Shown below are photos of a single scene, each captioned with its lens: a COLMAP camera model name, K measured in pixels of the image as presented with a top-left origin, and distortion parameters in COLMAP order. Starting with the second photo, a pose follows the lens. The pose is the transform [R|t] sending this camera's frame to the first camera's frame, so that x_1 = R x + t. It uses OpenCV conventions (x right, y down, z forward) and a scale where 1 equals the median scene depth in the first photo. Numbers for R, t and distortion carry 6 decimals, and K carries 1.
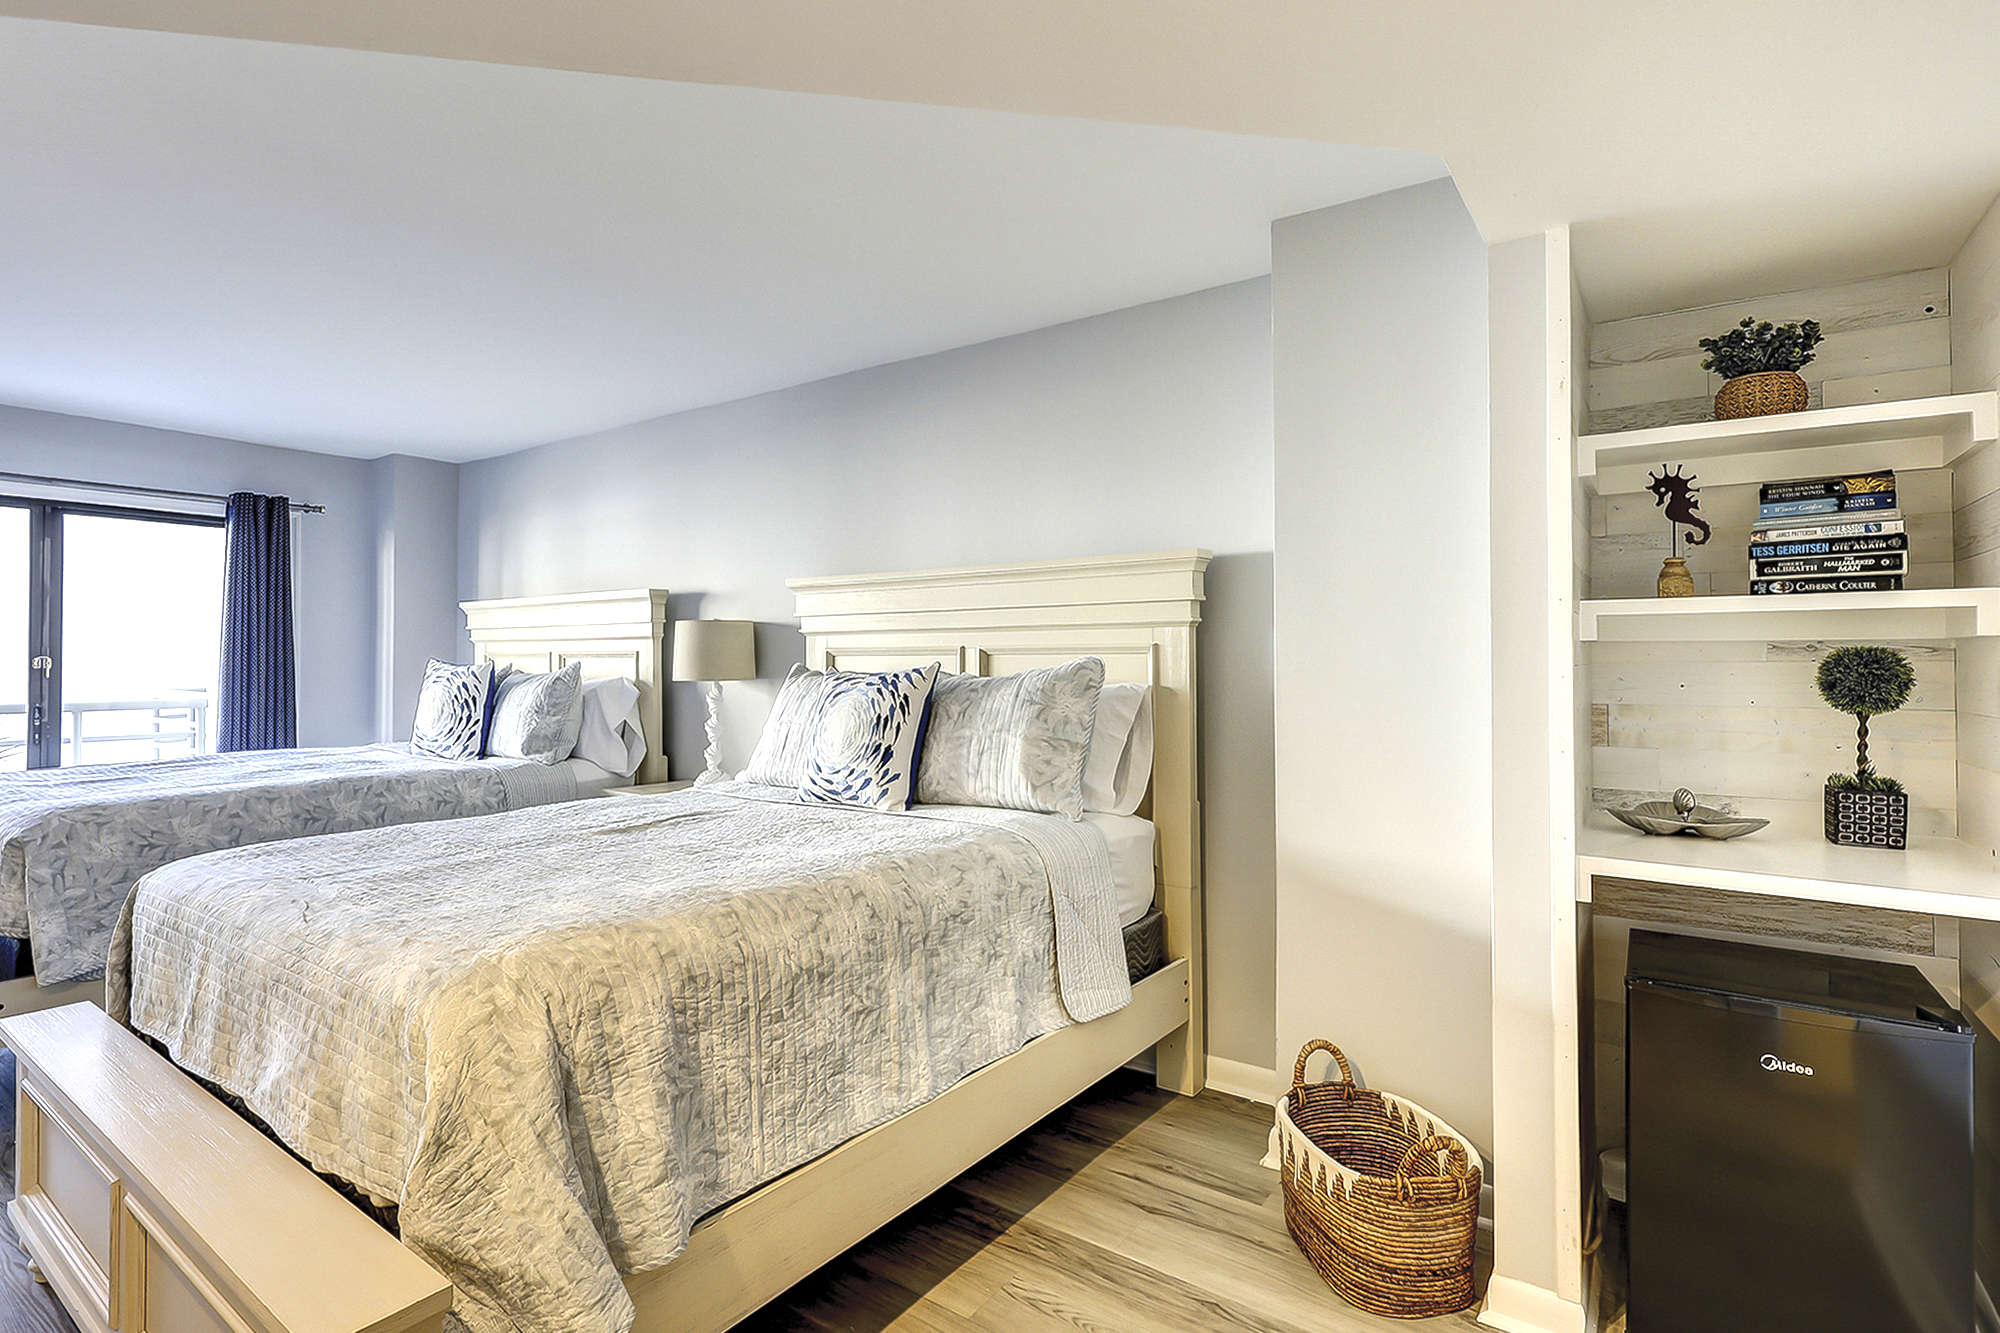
lens RADIAL K [[987.7, 0, 982.9], [0, 987.7, 653.0], [0, 0, 1]] dist [-0.004306, -0.000478]
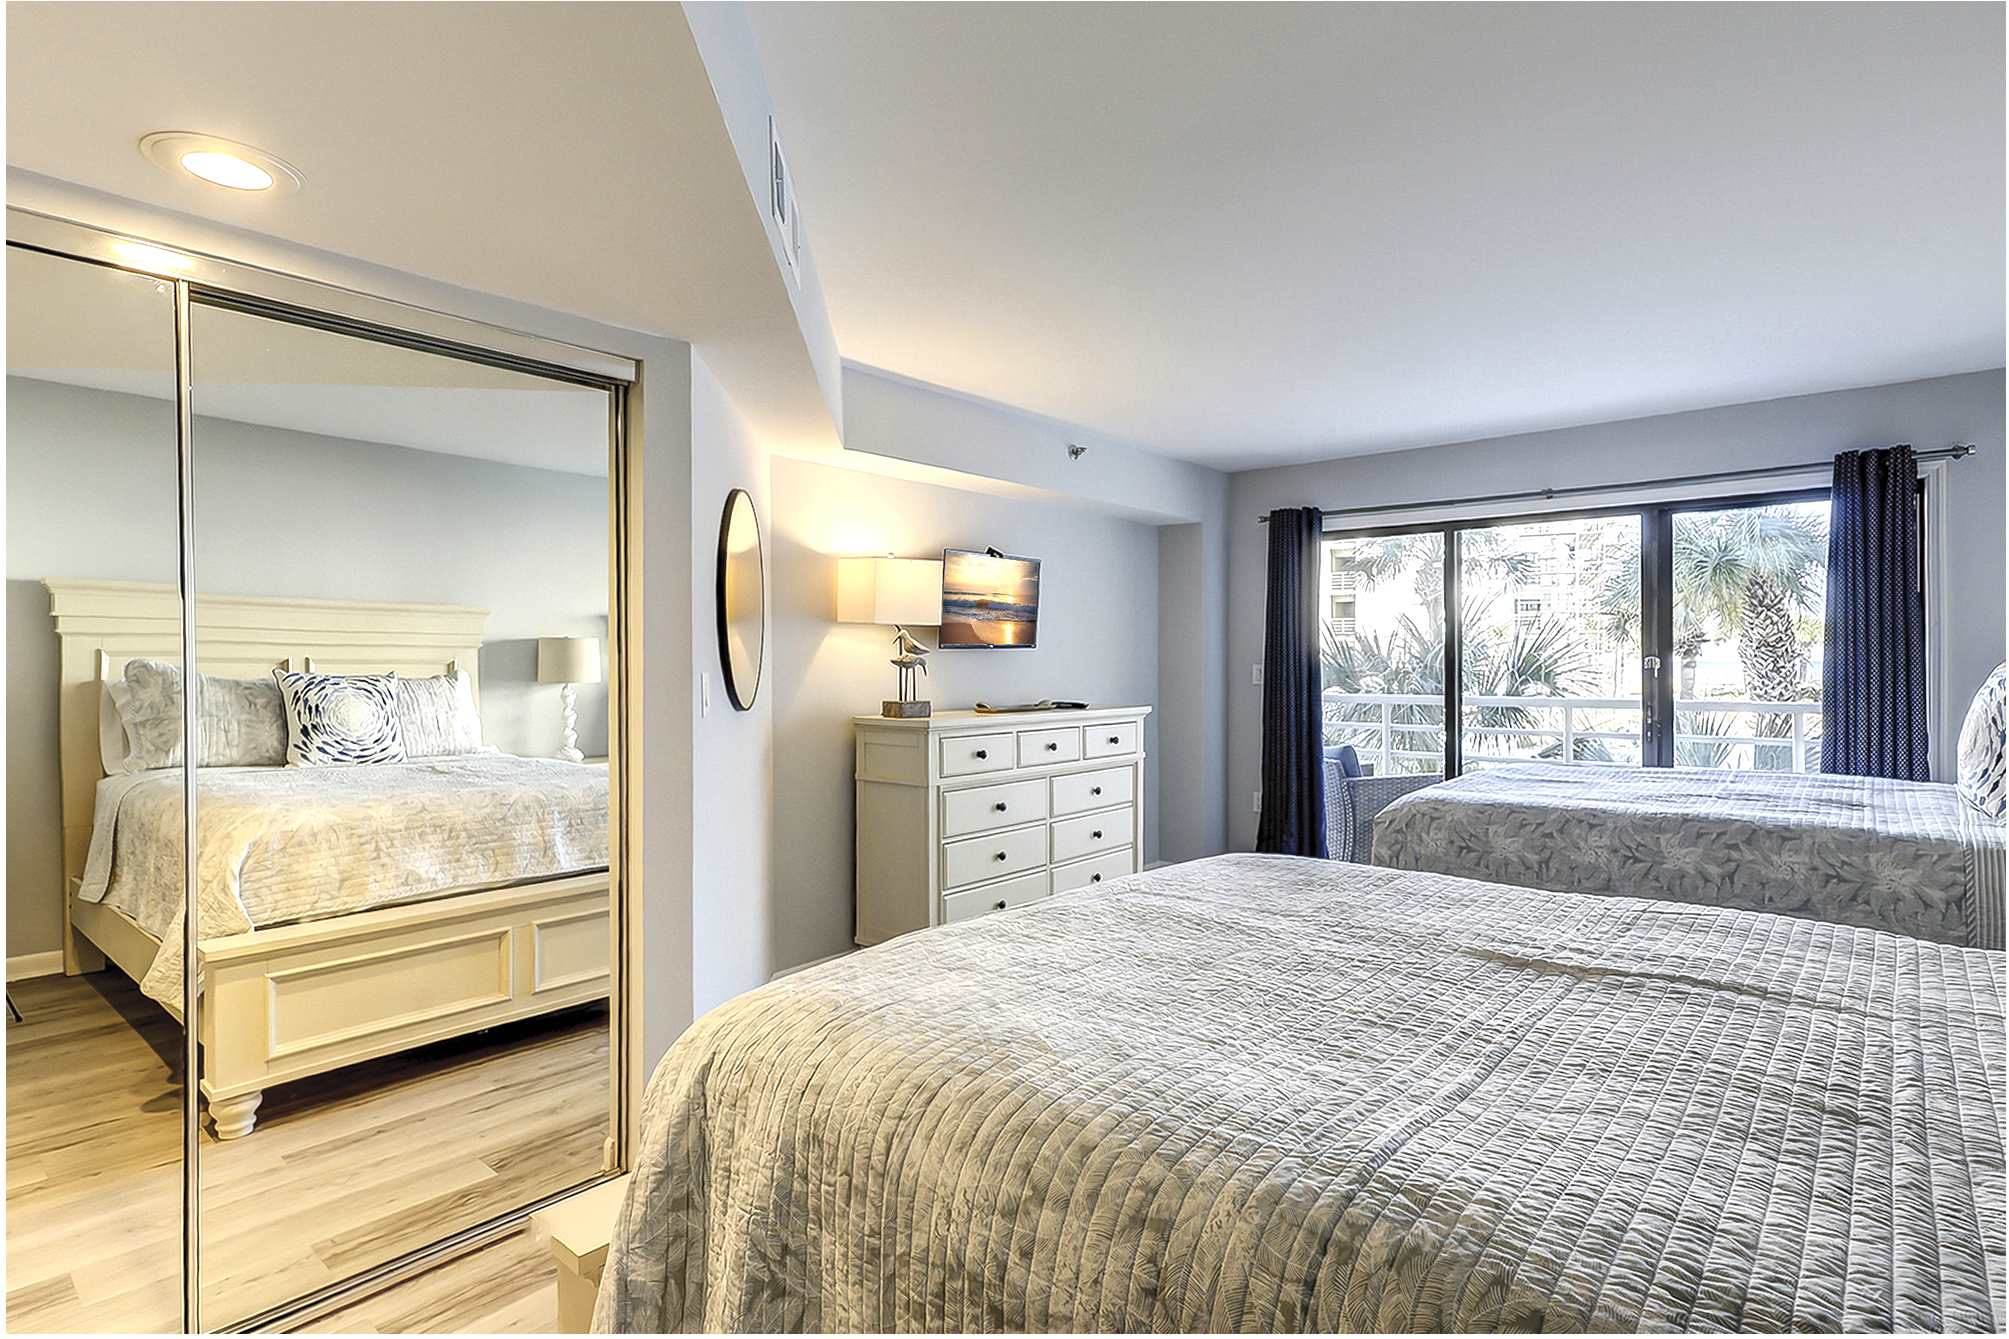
lens RADIAL K [[992.1, 0, 987.4], [0, 992.1, 655.9], [0, 0, 1]] dist [-0.004306, -0.000478]
pose [[-0.088987, -0.004532, -0.996023, 0.166652], [0.011303, 0.999921, -0.005559, 0.001319], [0.995969, -0.011752, -0.088928, 0.526924]]
